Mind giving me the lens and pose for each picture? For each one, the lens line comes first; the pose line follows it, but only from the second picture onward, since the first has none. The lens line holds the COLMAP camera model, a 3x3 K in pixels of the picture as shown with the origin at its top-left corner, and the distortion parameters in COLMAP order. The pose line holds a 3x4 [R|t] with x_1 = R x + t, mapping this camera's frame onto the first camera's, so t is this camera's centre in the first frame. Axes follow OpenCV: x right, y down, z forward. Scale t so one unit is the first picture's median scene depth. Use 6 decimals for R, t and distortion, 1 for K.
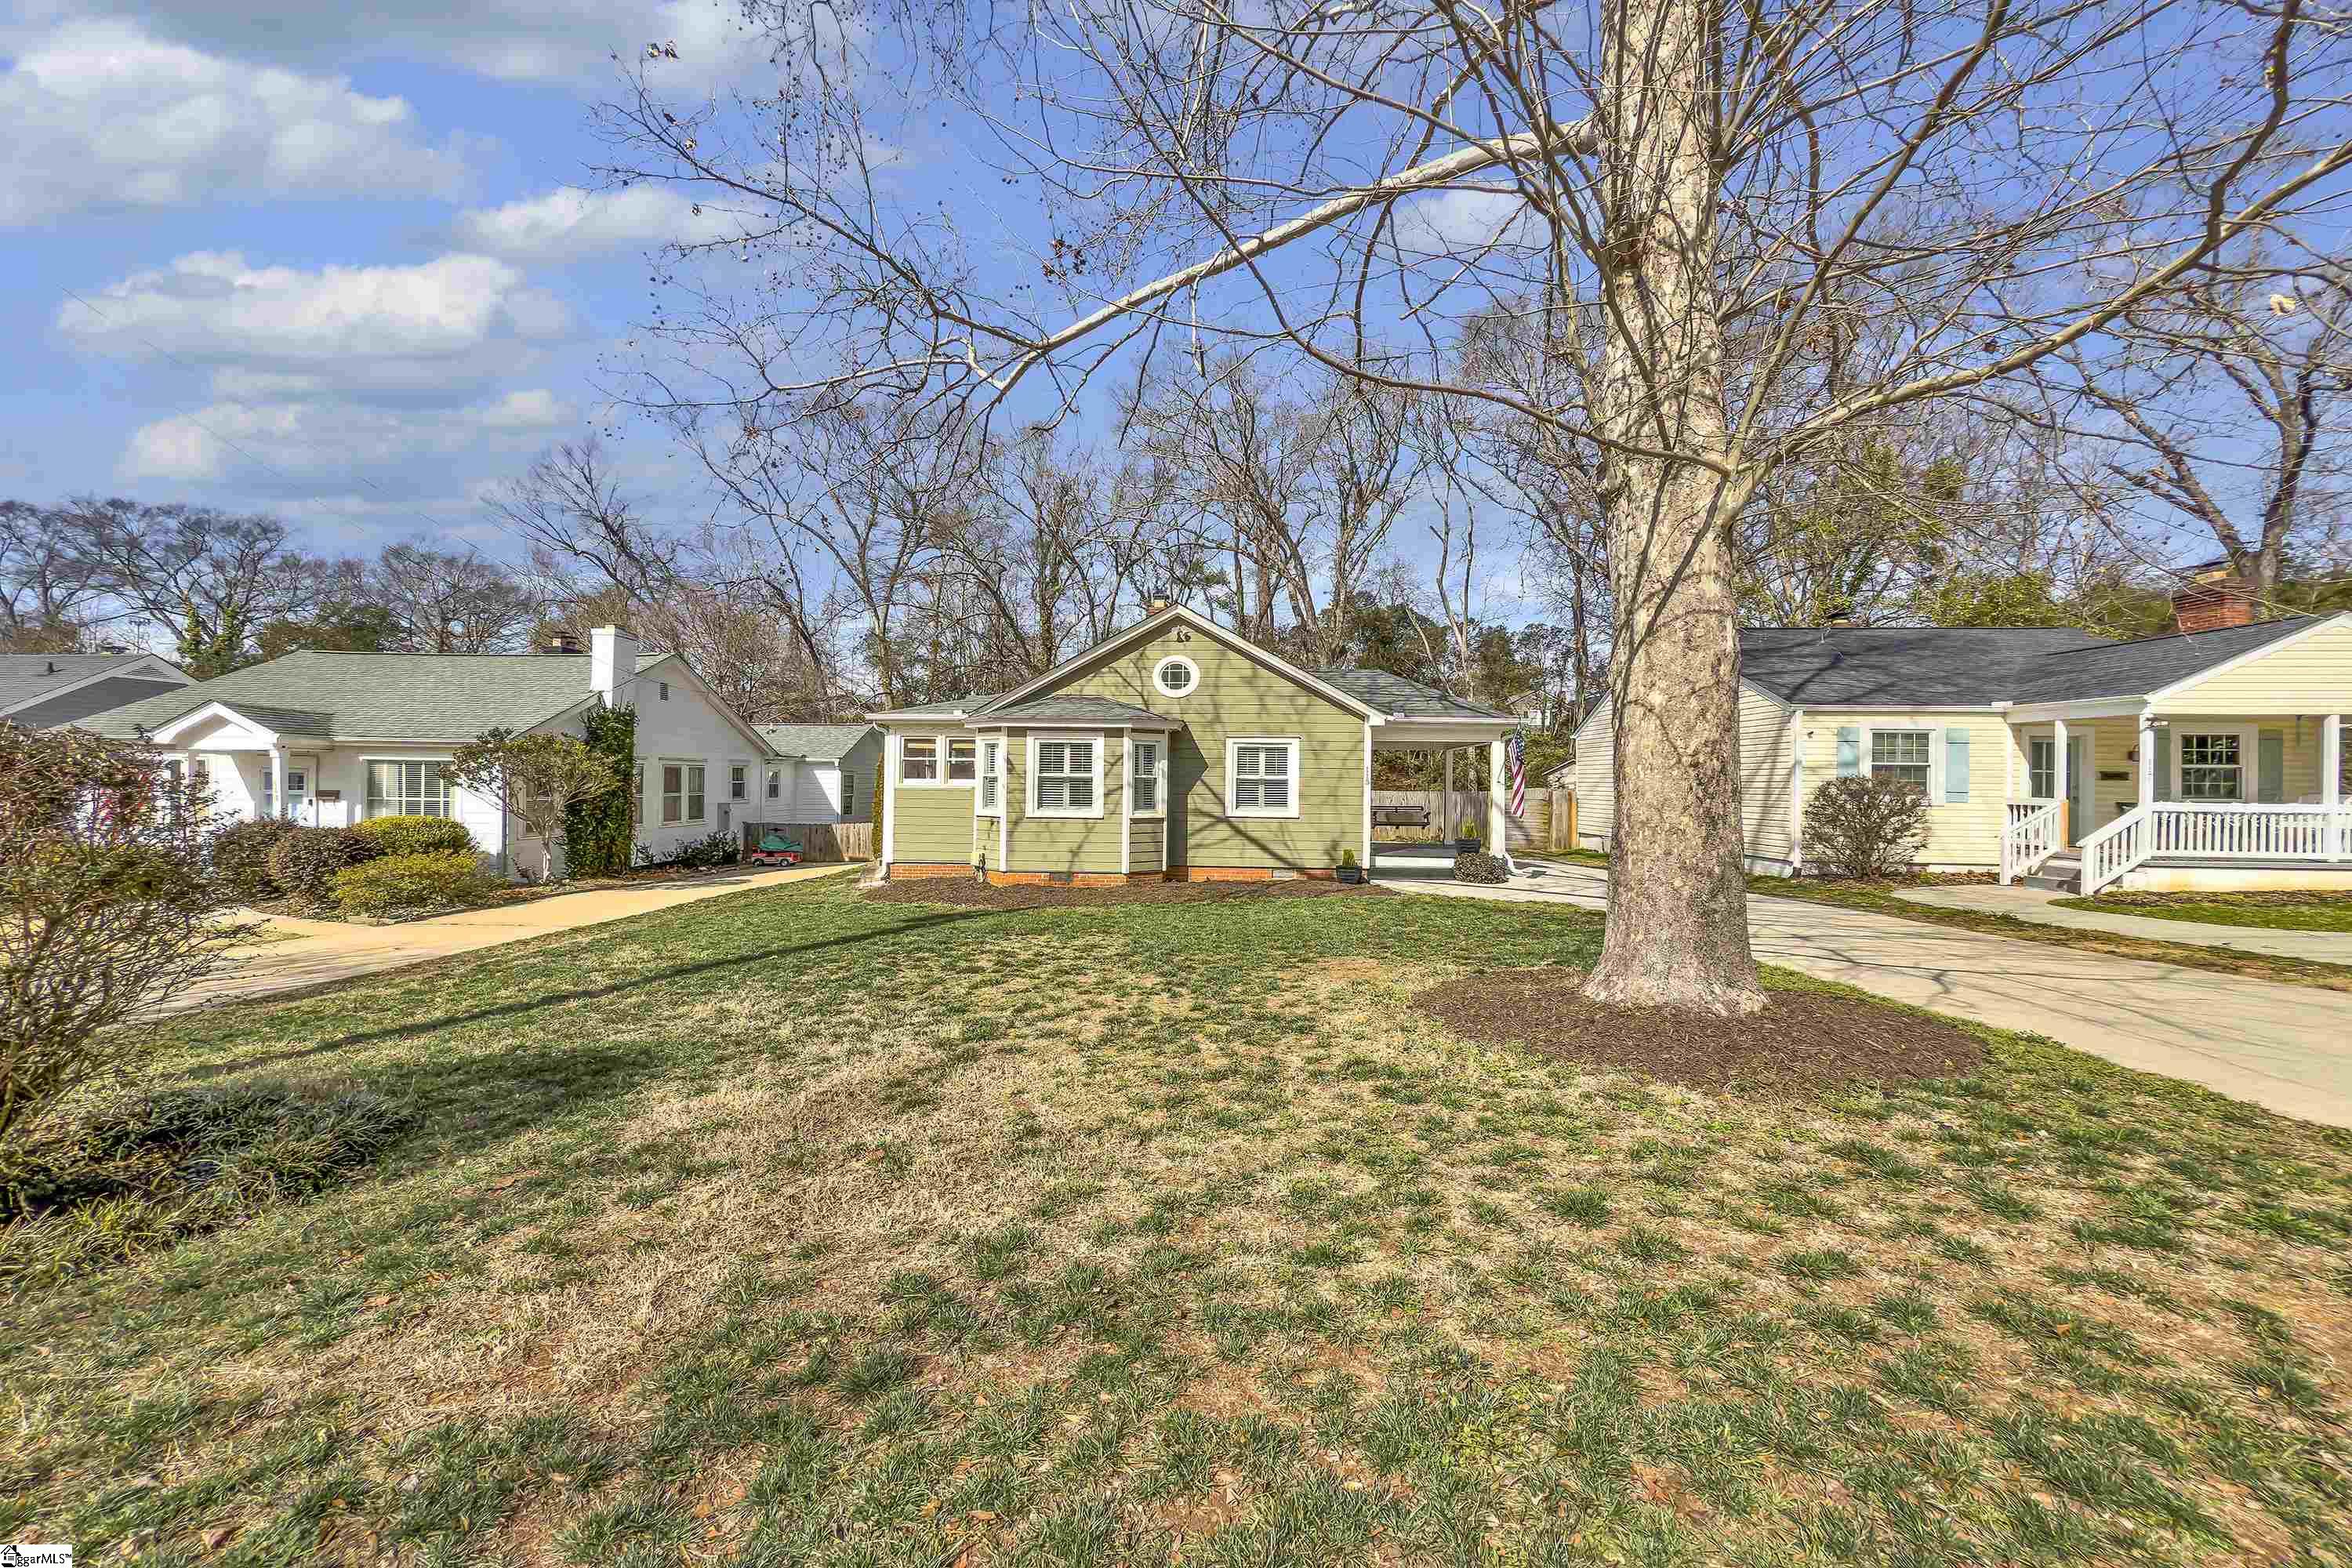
lens RADIAL K [[941.4, 0, 1178.0], [0, 941.4, 779.9], [0, 0, 1]] dist [-0.001704, -0.000143]
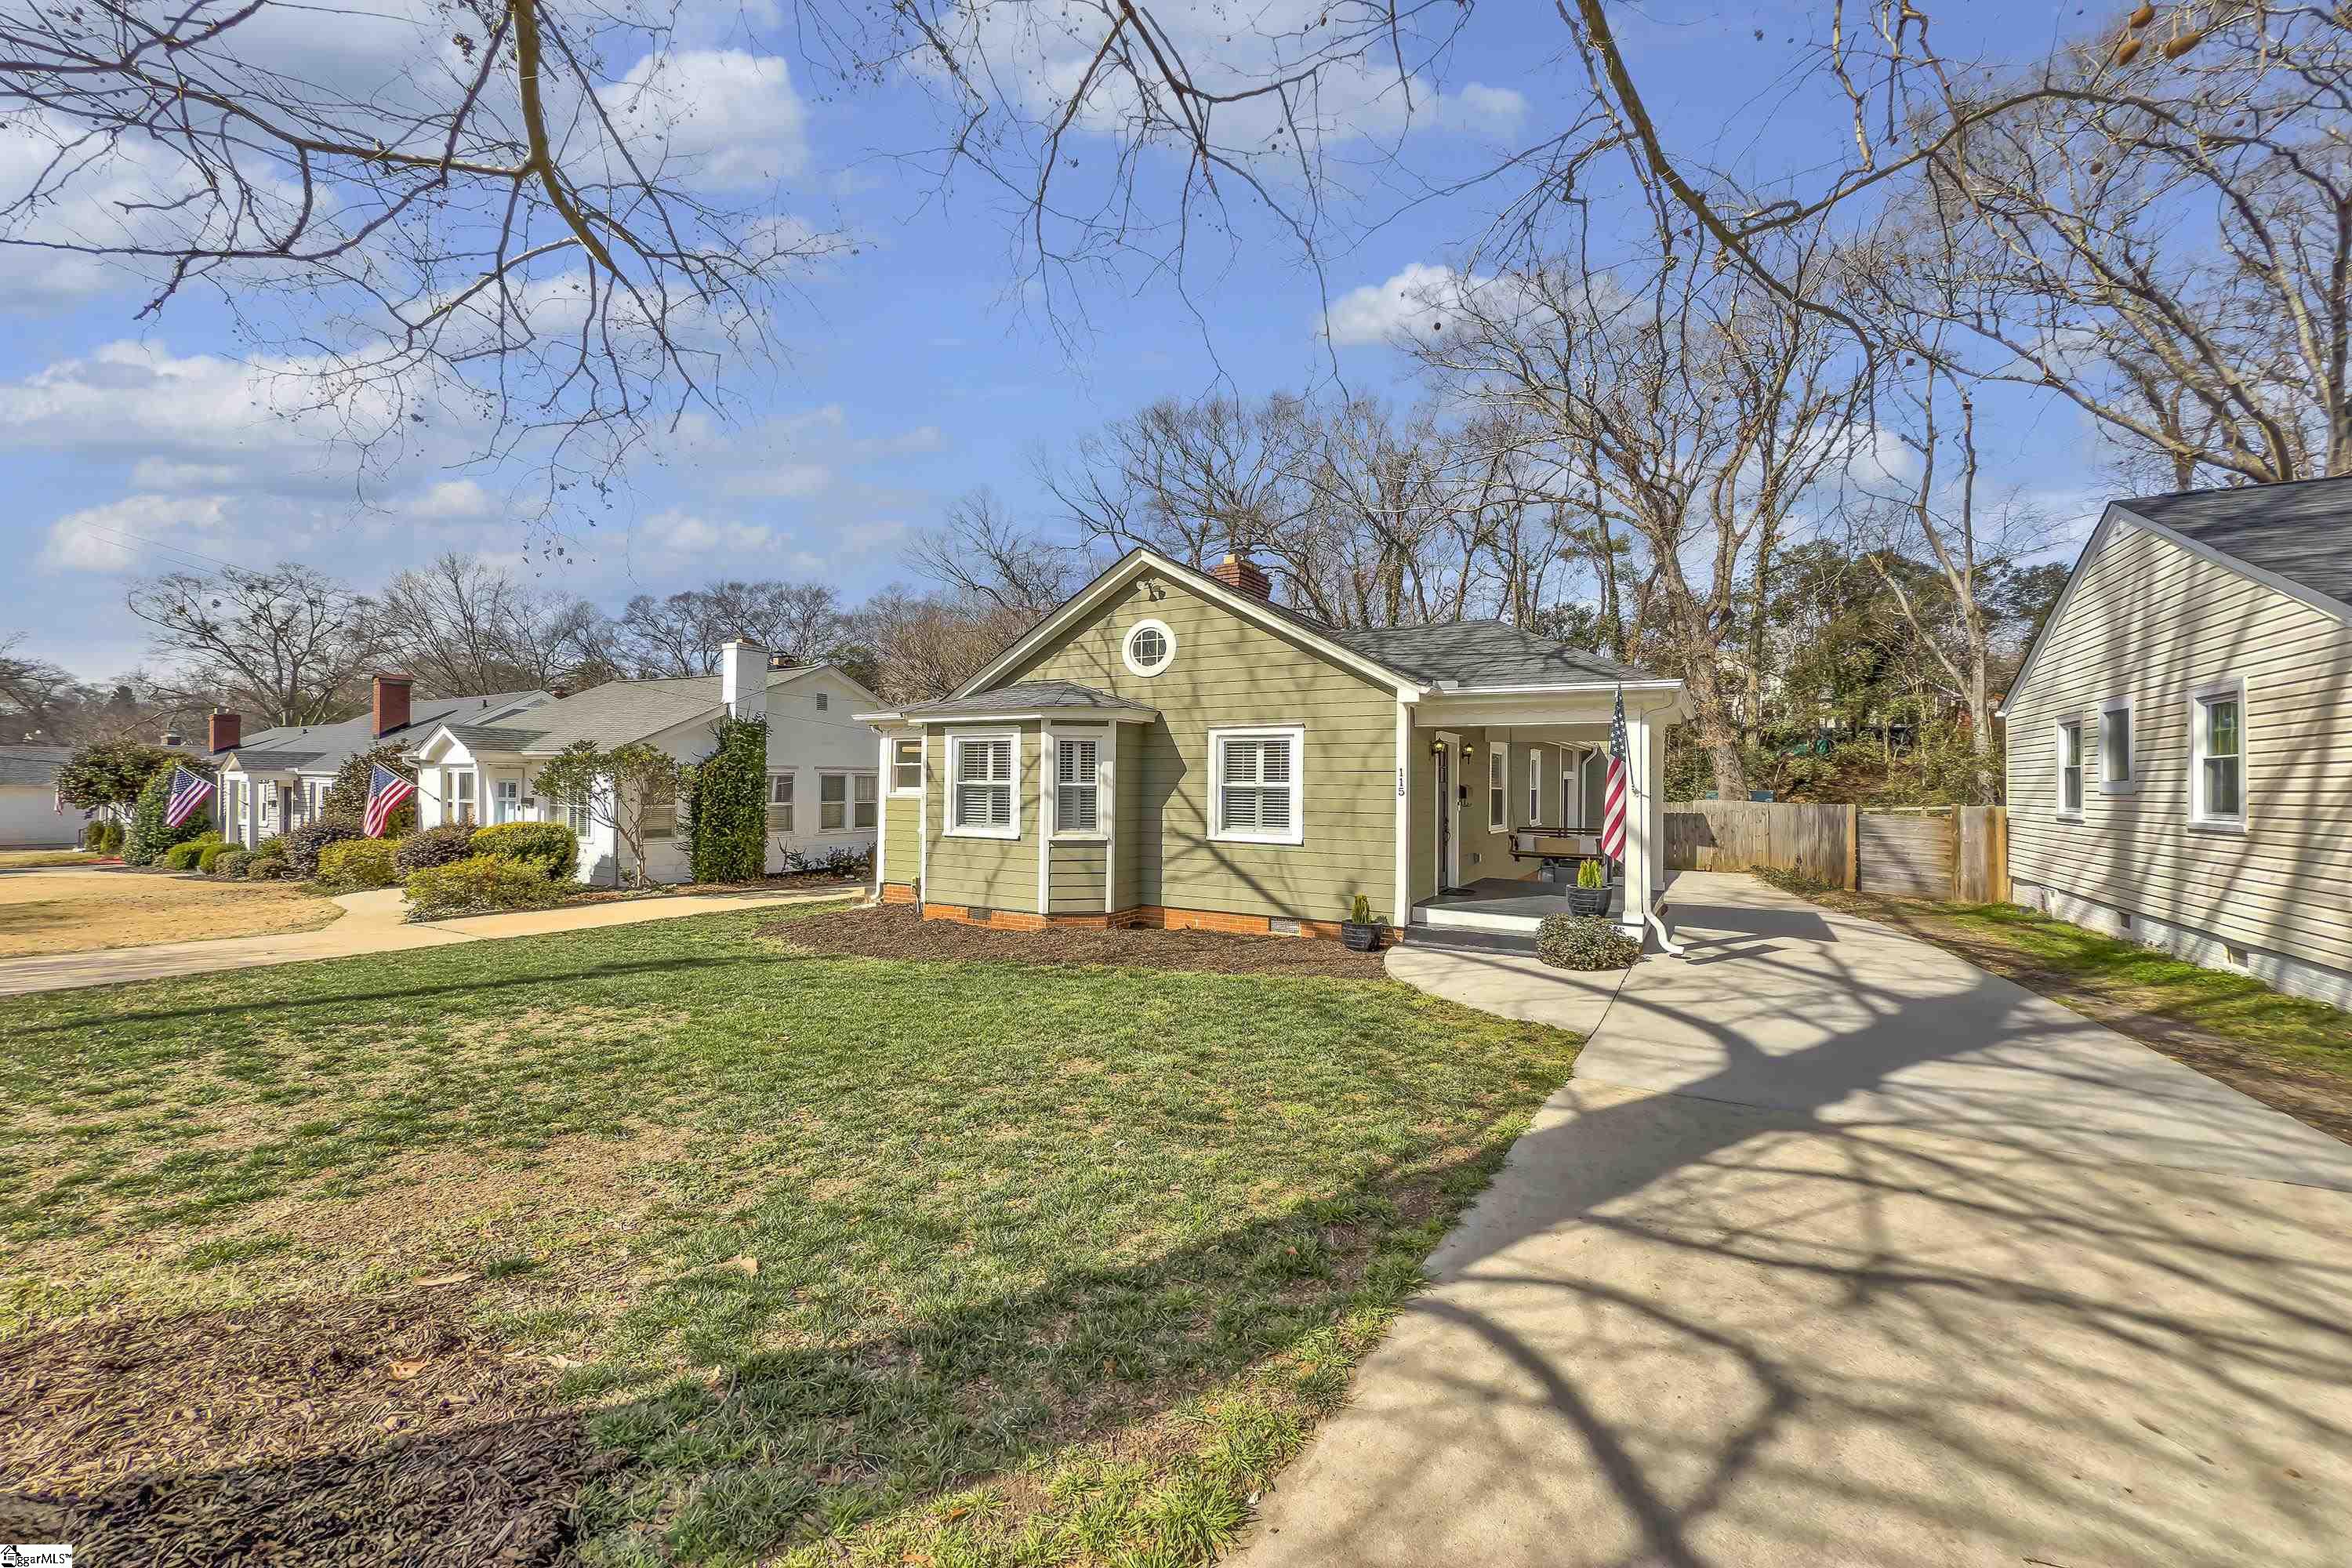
lens RADIAL K [[941.4, 0, 1180.1], [0, 941.4, 781.3], [0, 0, 1]] dist [-0.001704, -0.000143]
pose [[0.889525, -0.004598, -0.456864, 0.338369], [0.002337, 0.999982, -0.005513, -0.001502], [0.456881, 0.003836, 0.889520, 0.336918]]
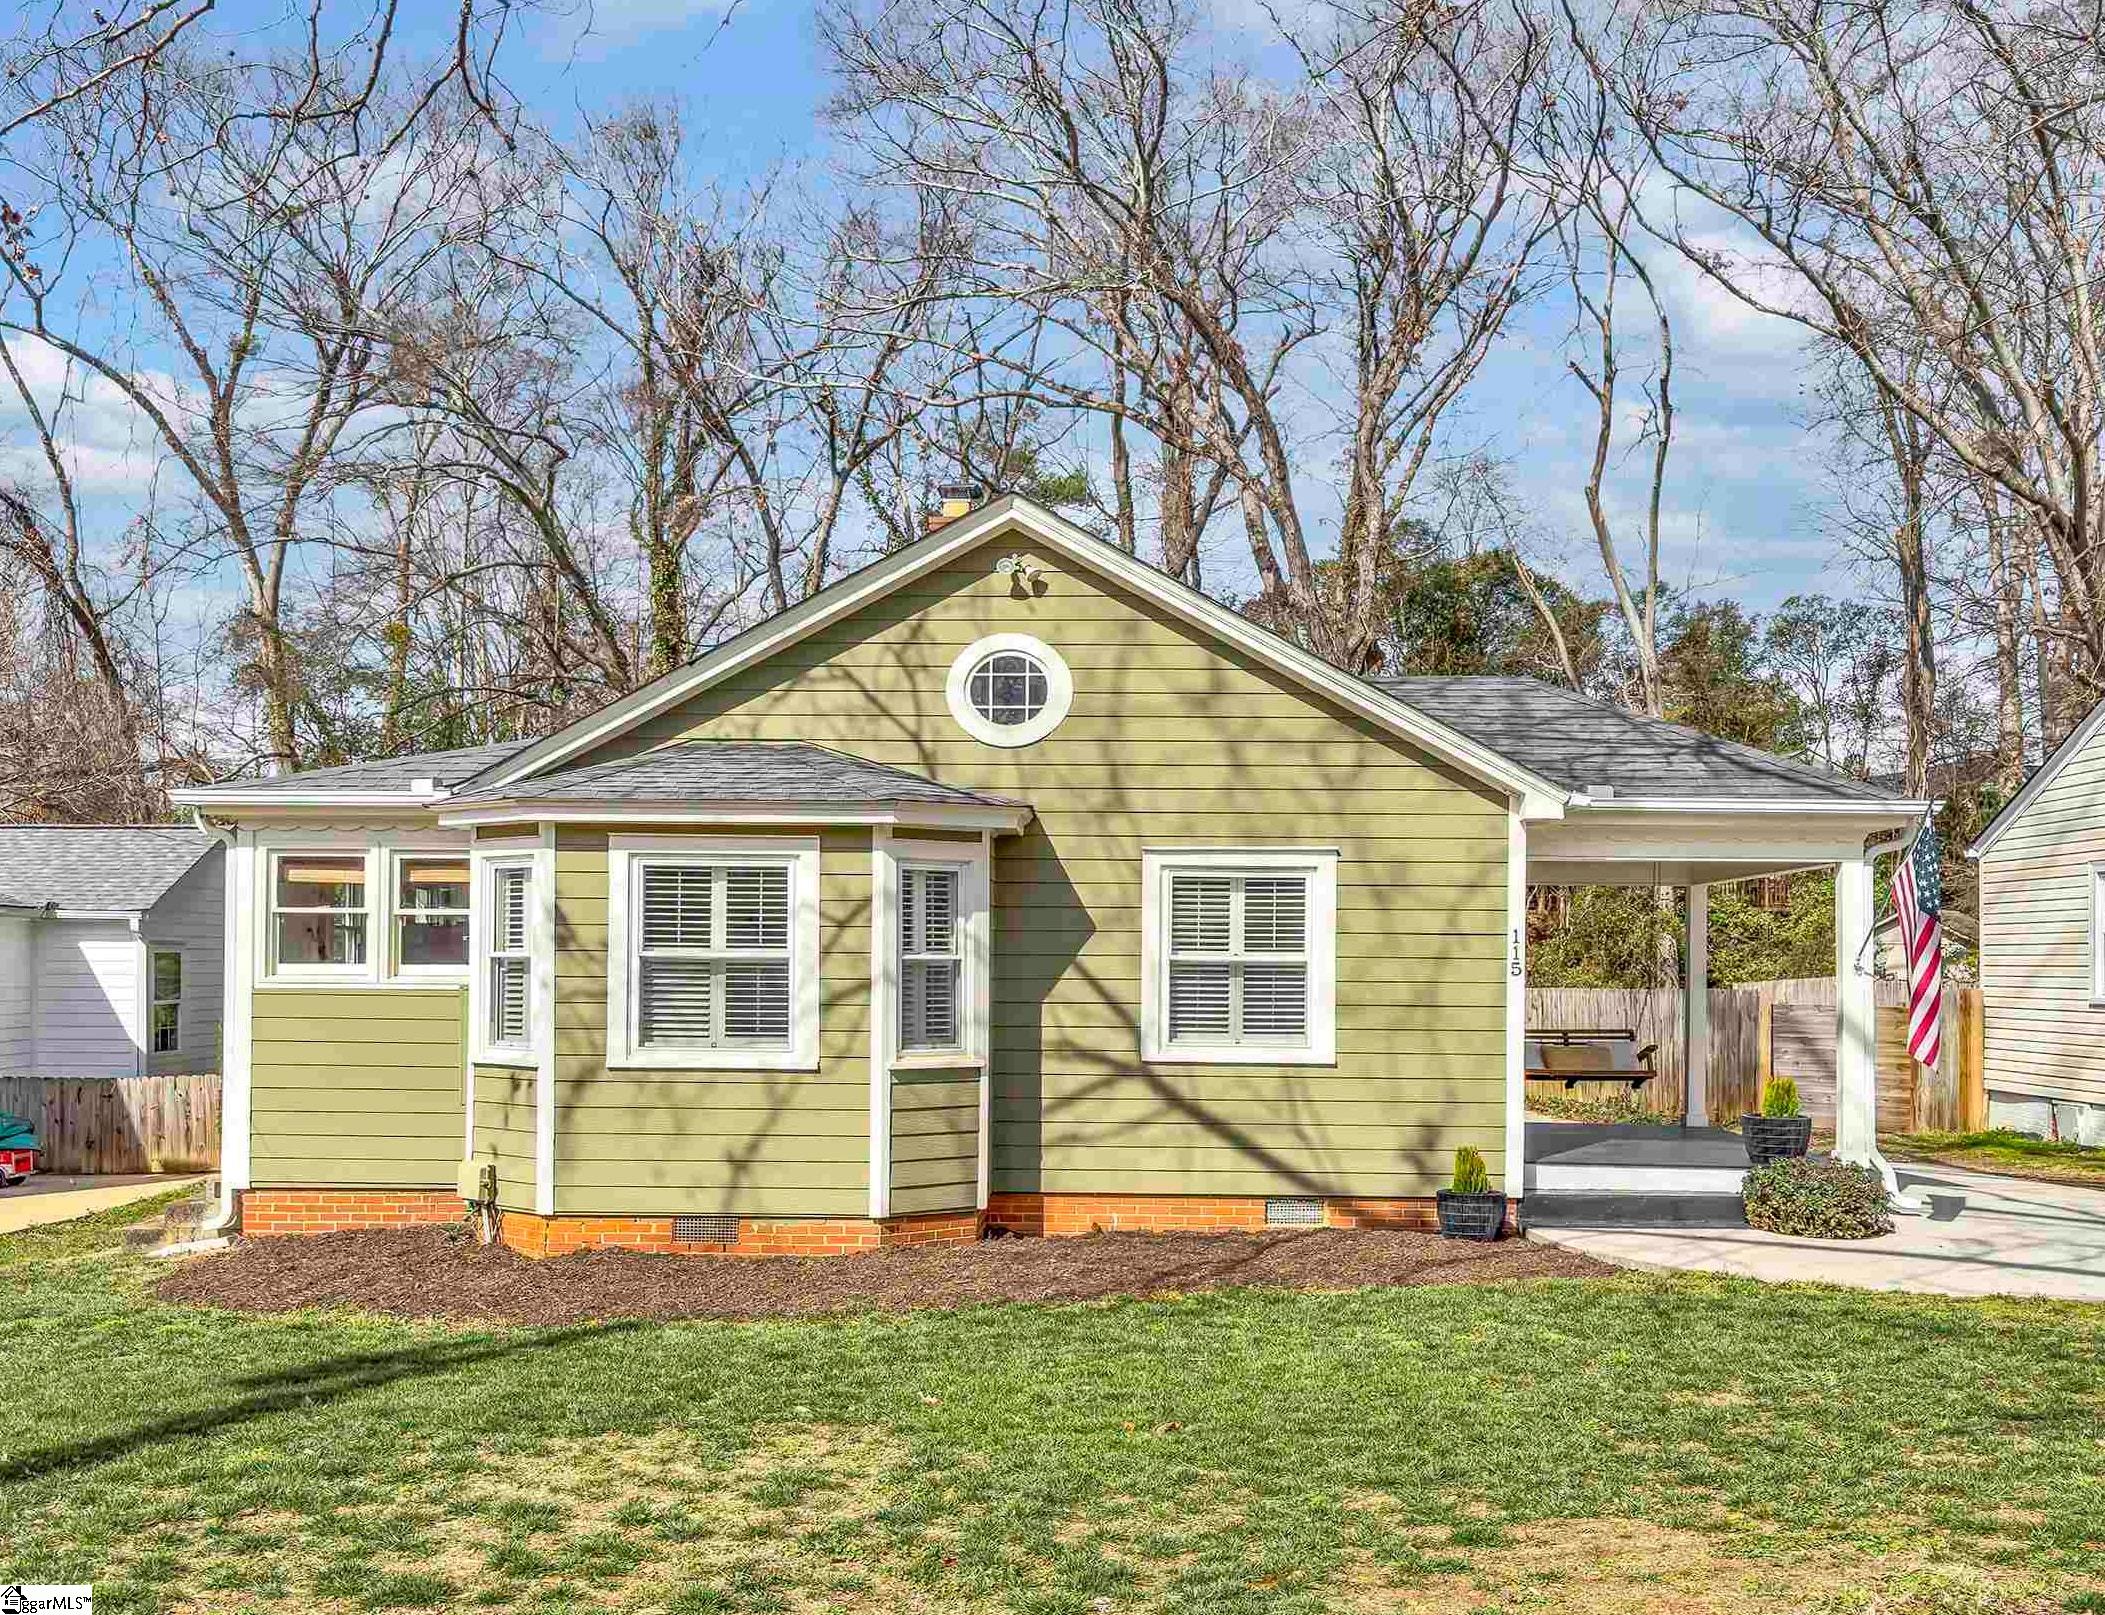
lens RADIAL K [[2128.1, 0, 1045.8], [0, 2128.1, 971.2], [0, 0, 1]] dist [-0.005363, 0.000000]
pose [[0.999329, -0.003379, 0.036464, -0.017671], [0.003173, 0.999979, 0.005708, -0.002238], [-0.036482, -0.005588, 0.999319, 0.142452]]
